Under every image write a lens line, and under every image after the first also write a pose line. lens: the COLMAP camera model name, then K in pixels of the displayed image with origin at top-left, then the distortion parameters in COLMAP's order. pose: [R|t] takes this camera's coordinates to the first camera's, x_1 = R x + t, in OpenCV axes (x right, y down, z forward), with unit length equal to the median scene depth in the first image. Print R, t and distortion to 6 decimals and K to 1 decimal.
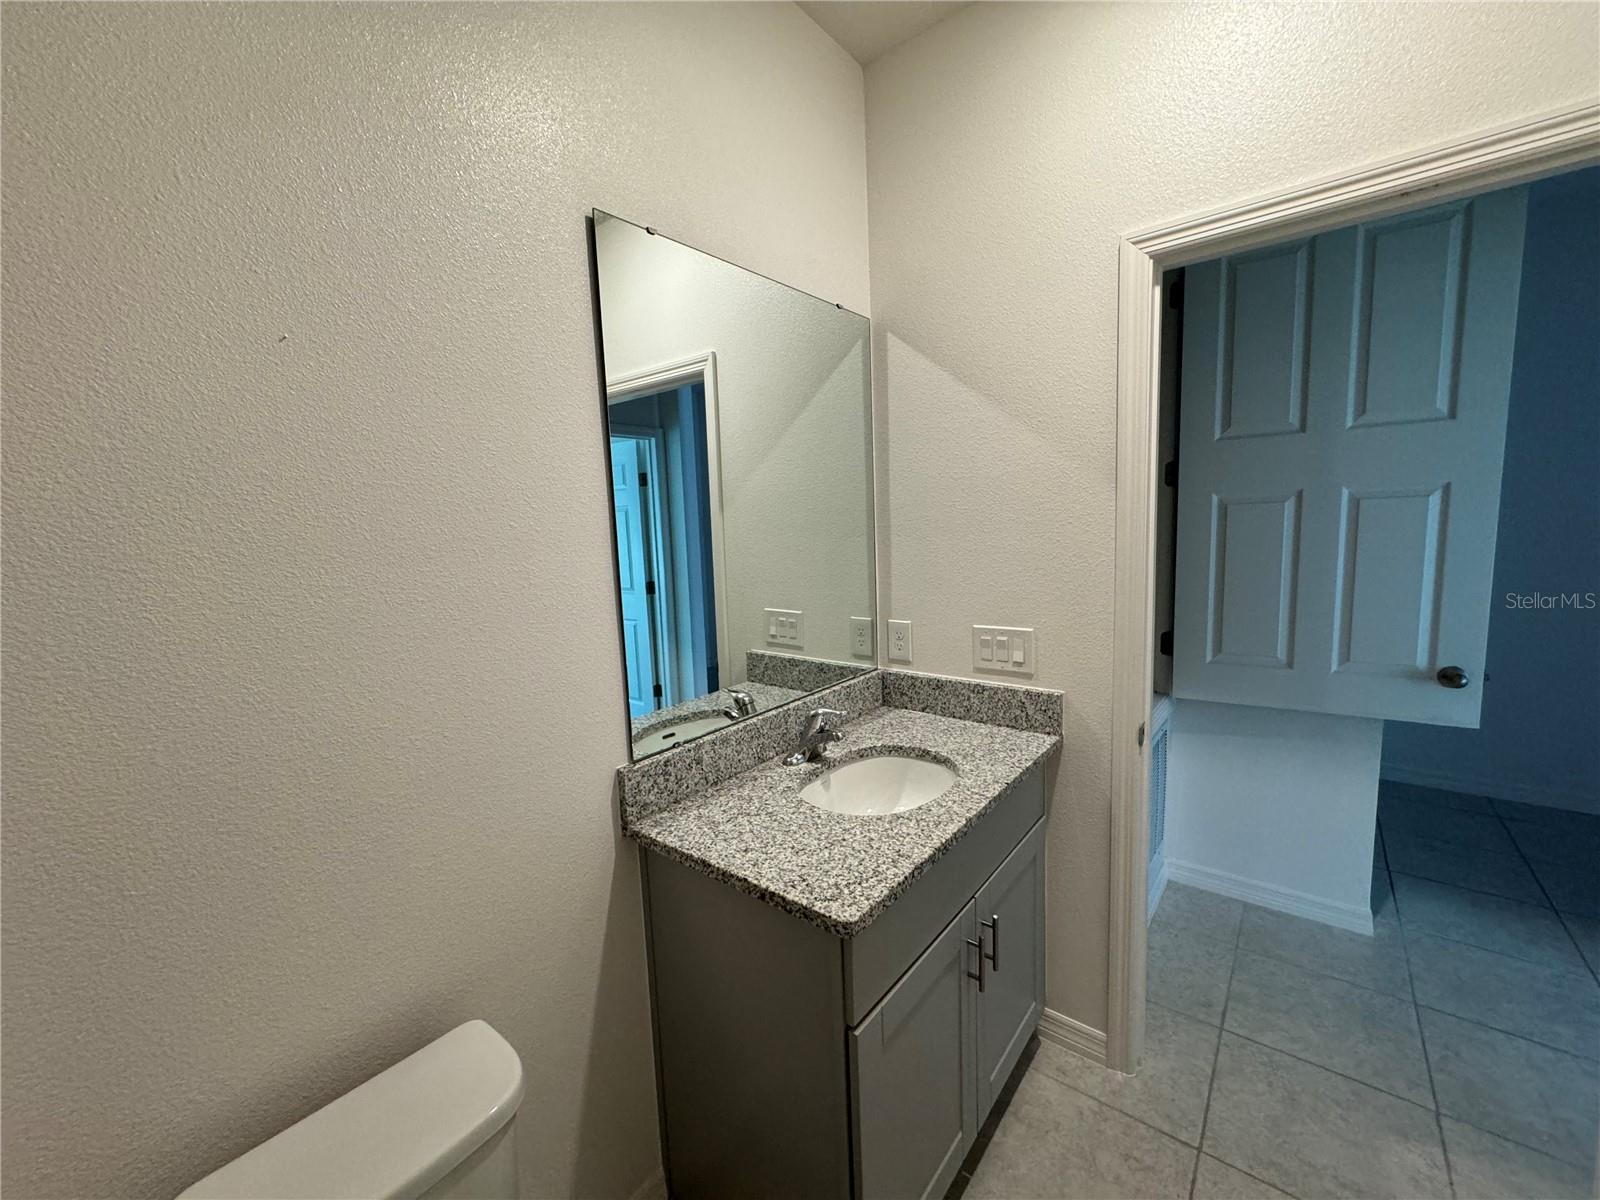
lens RADIAL K [[639.3, 0, 800.0], [0, 639.3, 600.0], [0, 0, 1]] dist [0.000708, 0.000306]
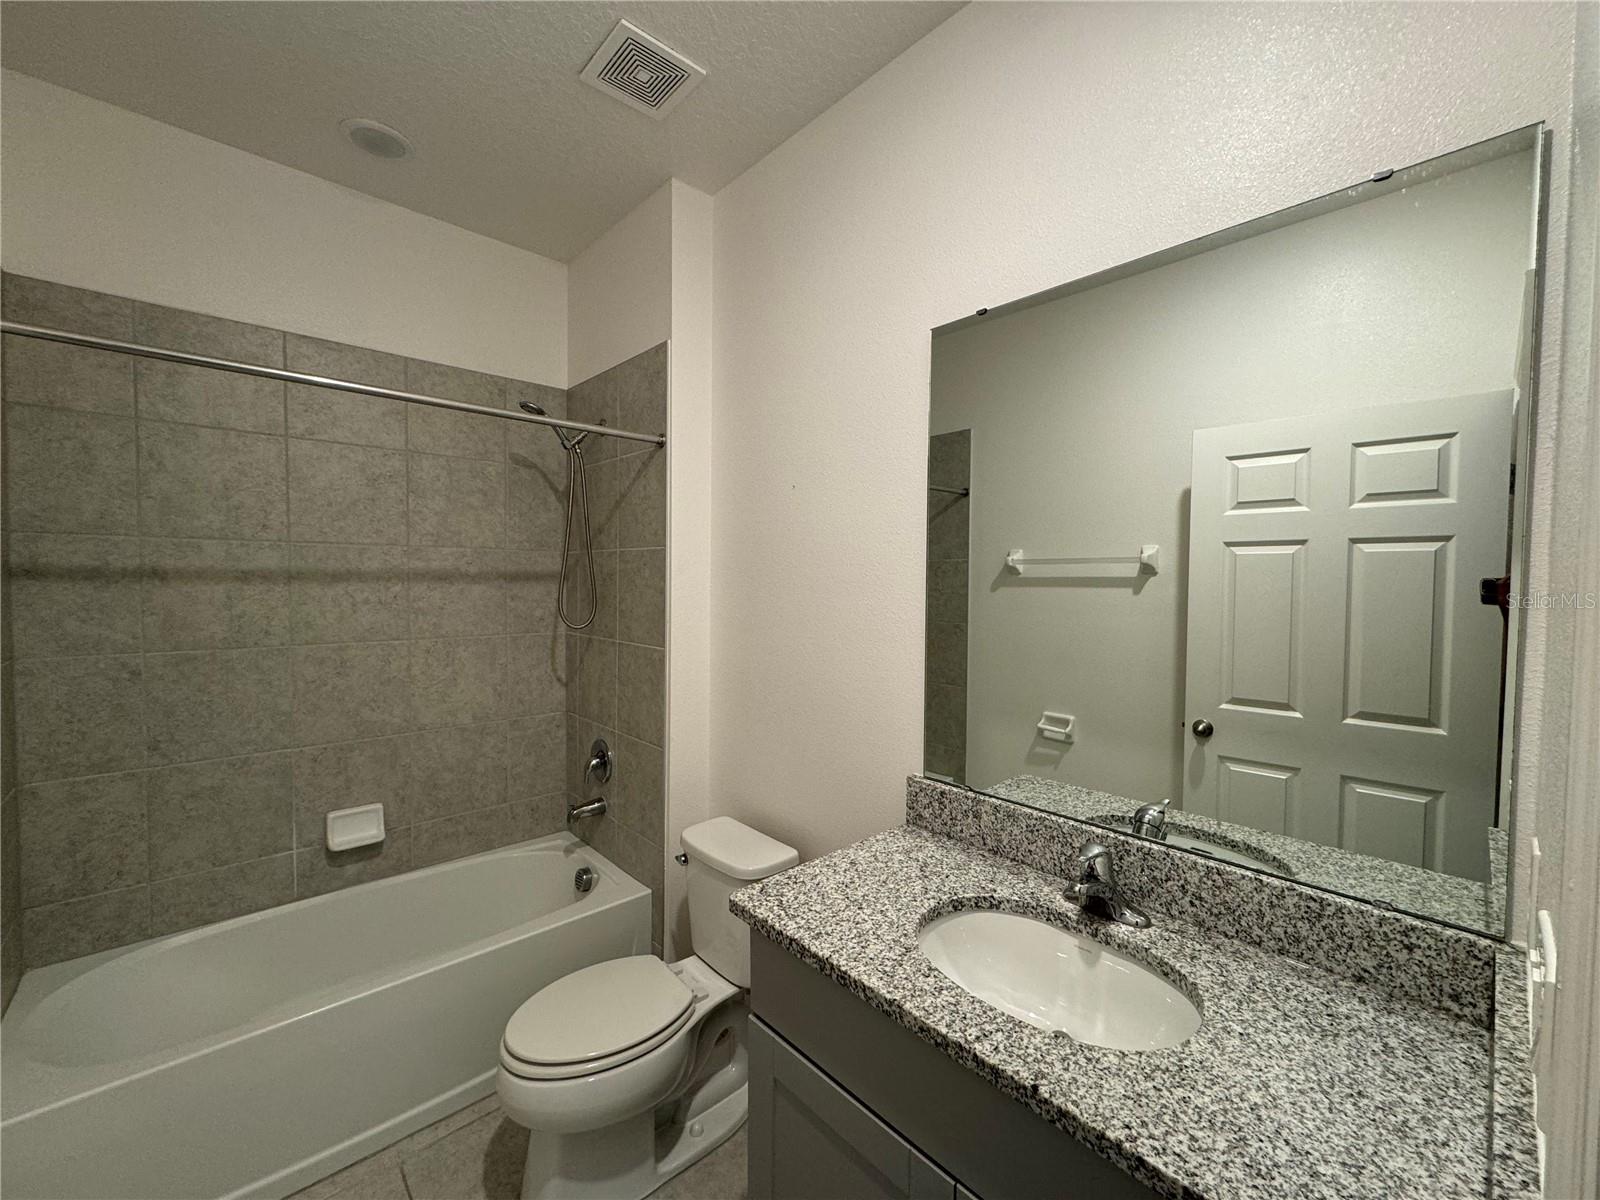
lens RADIAL K [[639.3, 0, 800.0], [0, 639.3, 600.0], [0, 0, 1]] dist [0.000708, 0.000306]
pose [[-0.149454, 0.068771, -0.986374, 0.833258], [-0.124309, 0.988356, 0.087744, -0.130383], [0.980923, 0.135729, -0.139165, 0.818229]]
